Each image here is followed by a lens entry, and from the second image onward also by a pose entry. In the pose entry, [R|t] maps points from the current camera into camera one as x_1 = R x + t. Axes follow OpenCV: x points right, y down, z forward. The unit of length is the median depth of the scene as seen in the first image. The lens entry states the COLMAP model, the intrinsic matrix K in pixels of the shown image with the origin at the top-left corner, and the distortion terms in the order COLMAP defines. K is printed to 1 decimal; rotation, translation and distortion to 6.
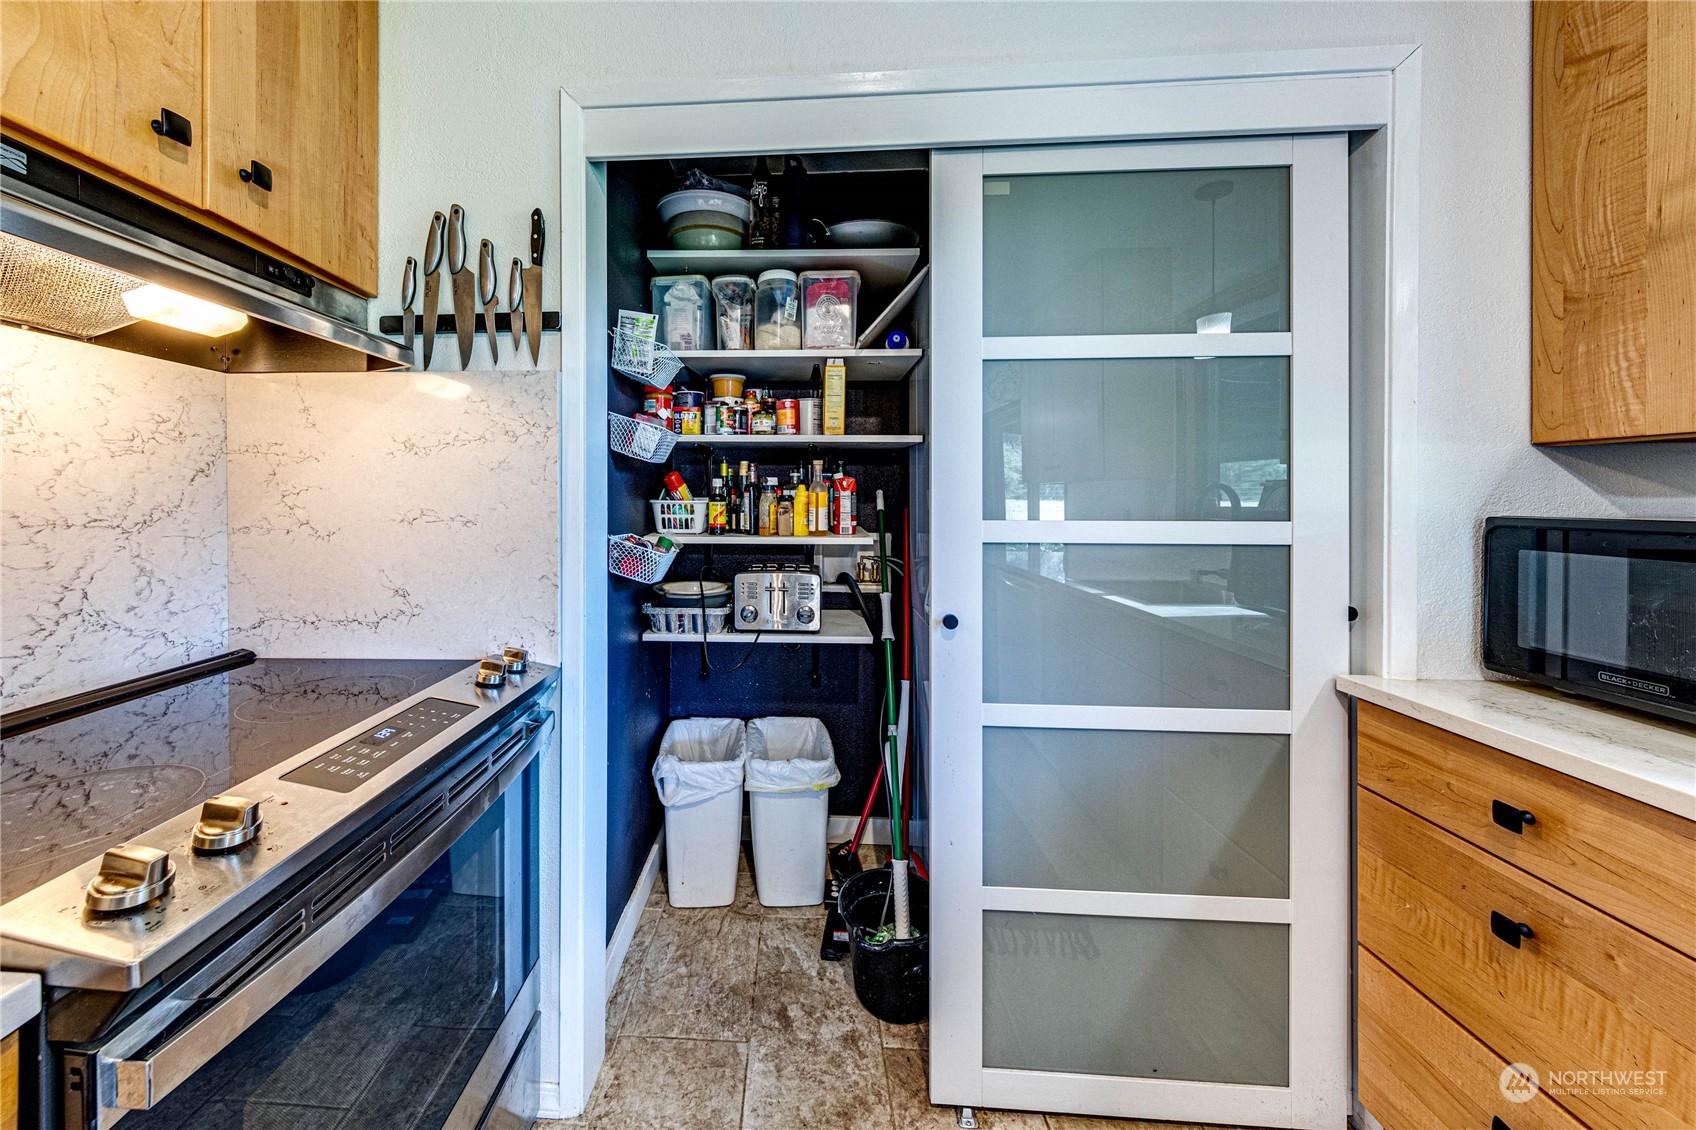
lens RADIAL K [[593.8, 0, 769.5], [0, 593.8, 498.3], [0, 0, 1]] dist [0.000865, -0.000047]
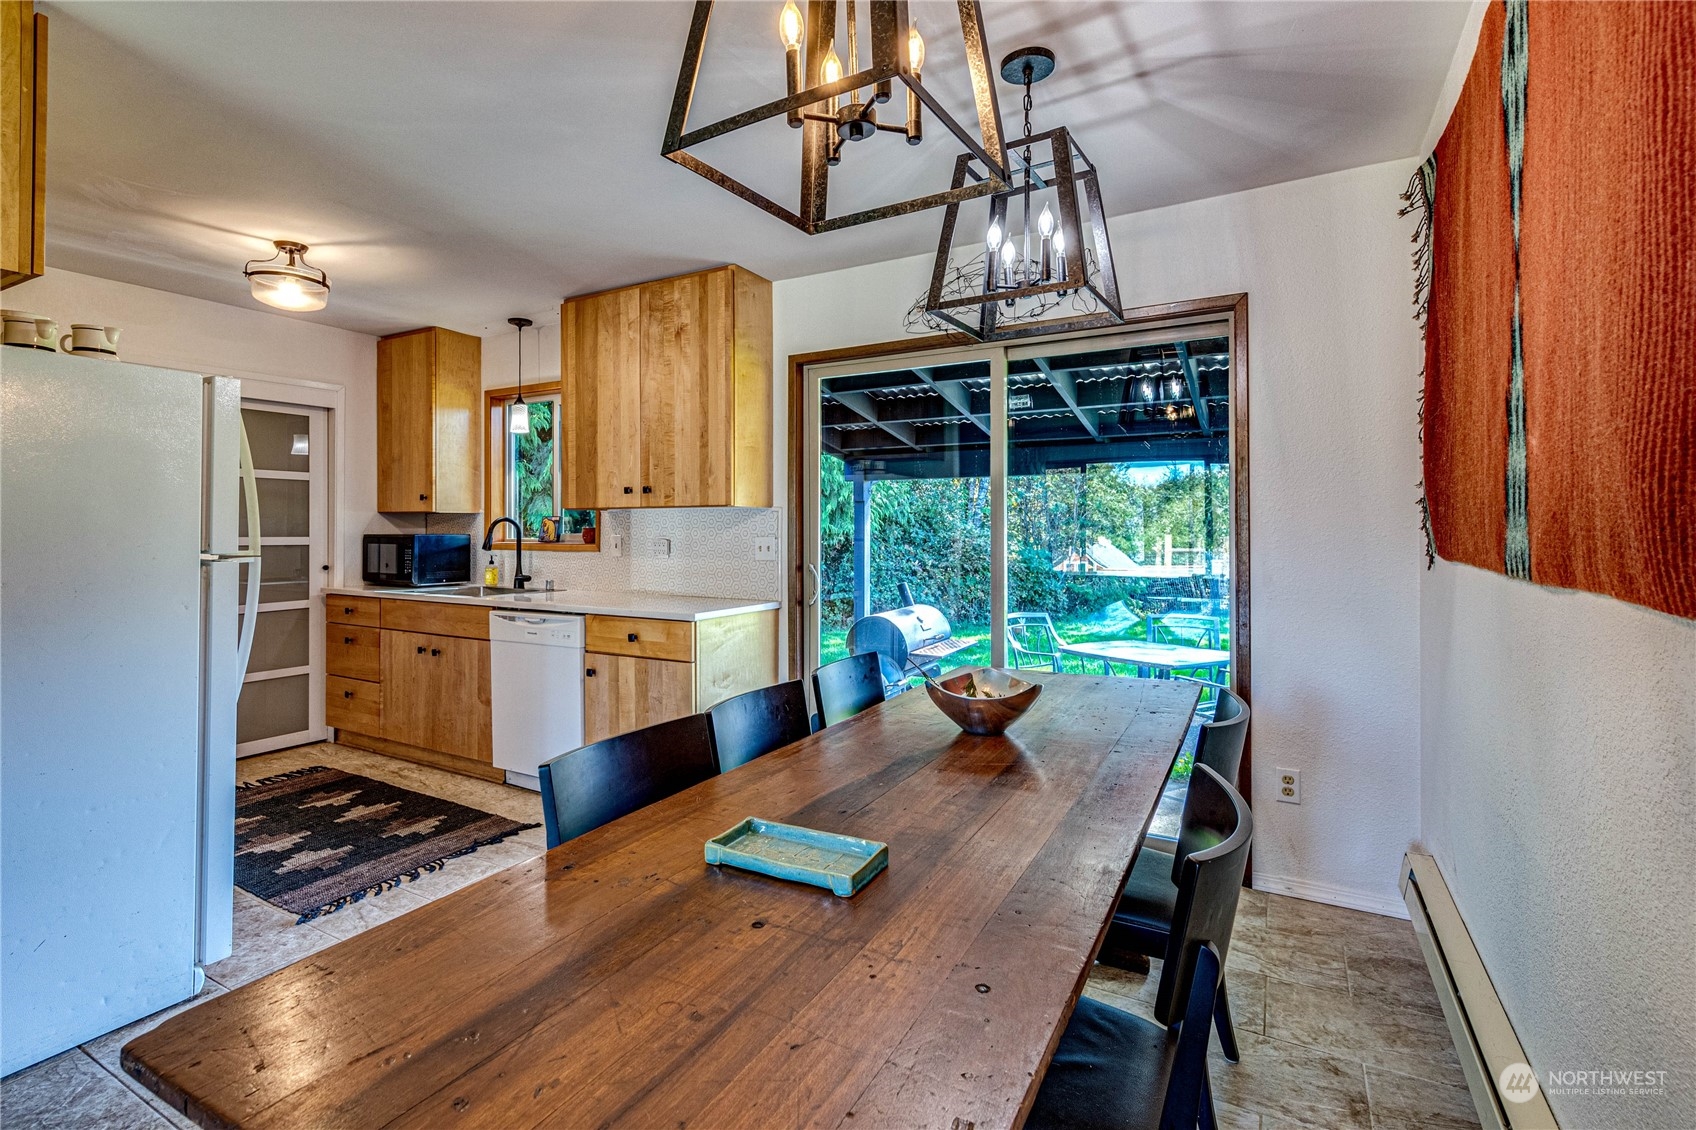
lens RADIAL K [[790.3, 0, 806.9], [0, 790.3, 530.0], [0, 0, 1]] dist [-0.000753, 0.000037]
pose [[0.456800, -0.002435, 0.889566, -1.432837], [0.003891, 0.999992, 0.000739, 0.012137], [-0.889561, 0.003124, 0.456806, -2.923443]]
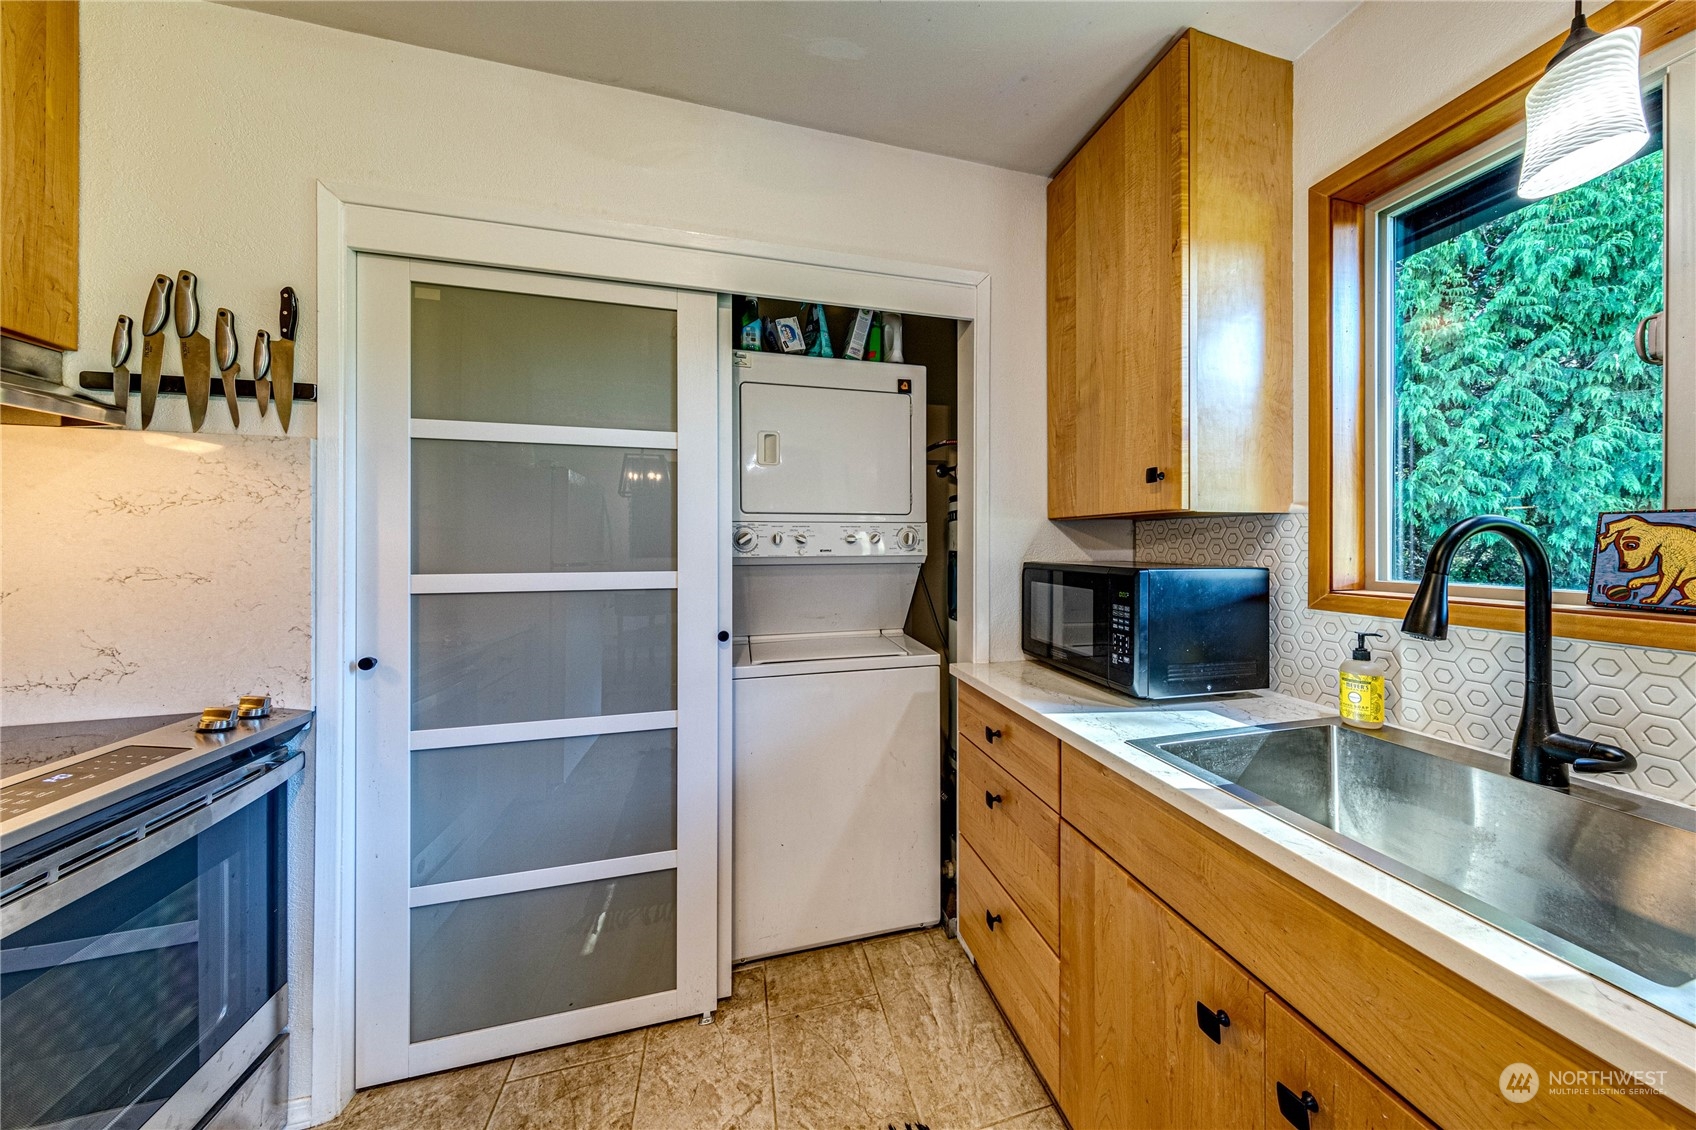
lens RADIAL K [[556.2, 0, 891.6], [0, 556.2, 542.8], [0, 0, 1]] dist [0.000444, 0.000041]
pose [[0.942408, -0.000929, 0.334465, 0.310154], [0.002956, 0.999980, -0.005550, -0.014266], [-0.334453, 0.006219, 0.942392, -0.323750]]
